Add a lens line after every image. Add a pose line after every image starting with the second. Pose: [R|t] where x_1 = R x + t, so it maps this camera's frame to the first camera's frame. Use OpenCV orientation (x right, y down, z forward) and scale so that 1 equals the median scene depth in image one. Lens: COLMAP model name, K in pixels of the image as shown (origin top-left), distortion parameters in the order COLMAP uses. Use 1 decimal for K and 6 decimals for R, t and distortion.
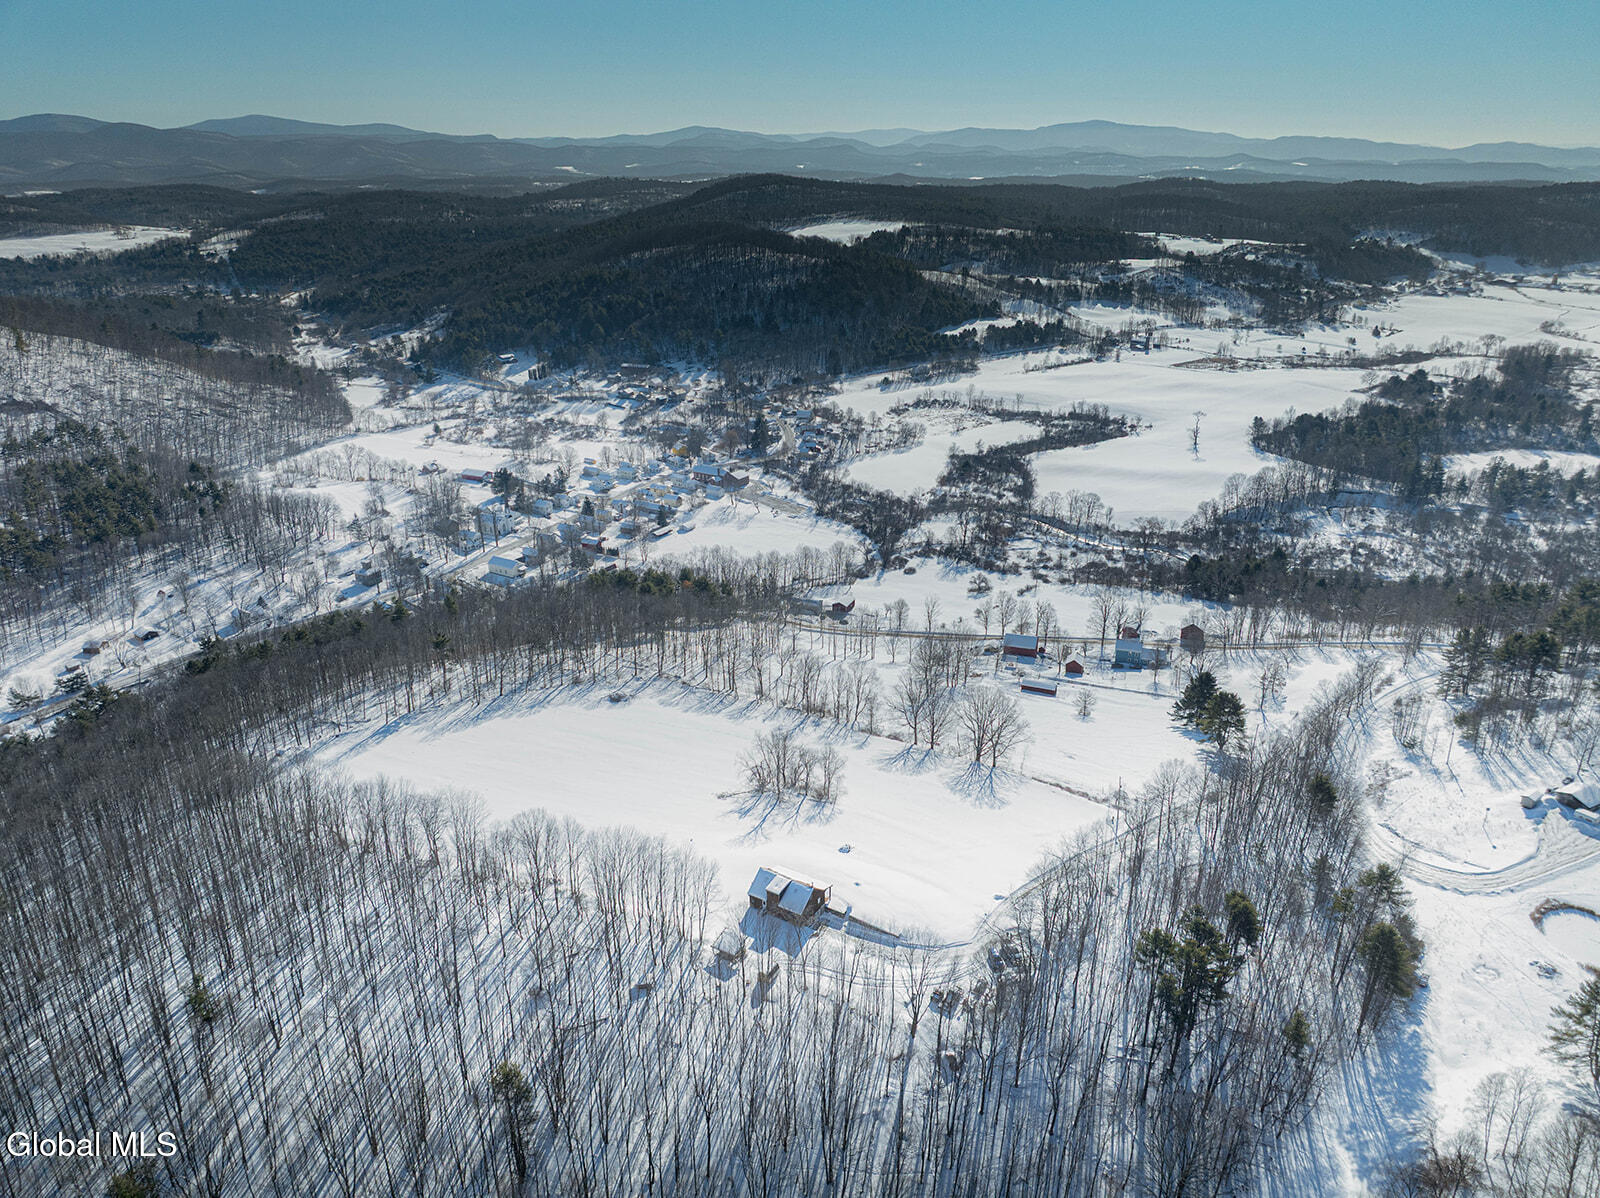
lens RADIAL K [[1114.4, 0, 800.0], [0, 1114.4, 599.0], [0, 0, 1]] dist [-0.042329, 0.000392]
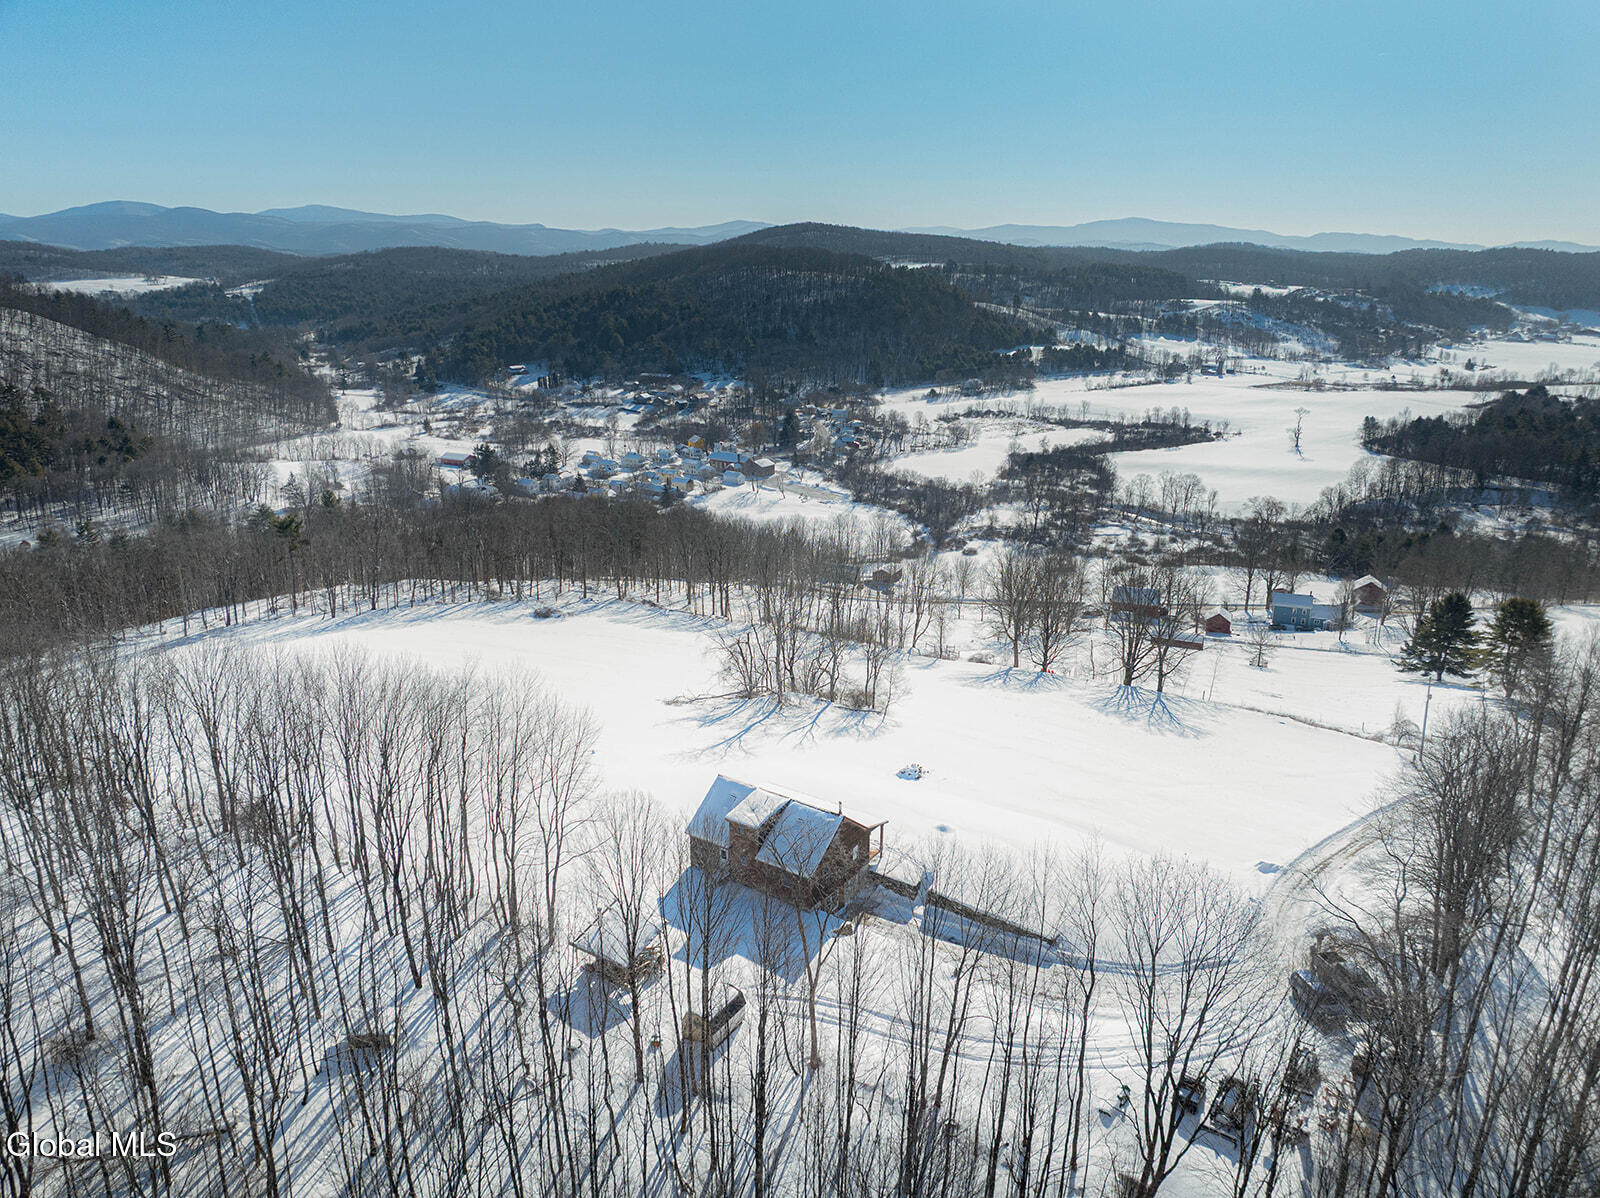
lens RADIAL K [[1114.4, 0, 800.0], [0, 1114.4, 599.0], [0, 0, 1]] dist [-0.042329, 0.000392]
pose [[0.999340, 0.018092, -0.031489, 0.001901], [-0.020559, 0.996592, -0.079882, 0.051672], [0.029936, 0.080477, 0.996307, 0.141778]]
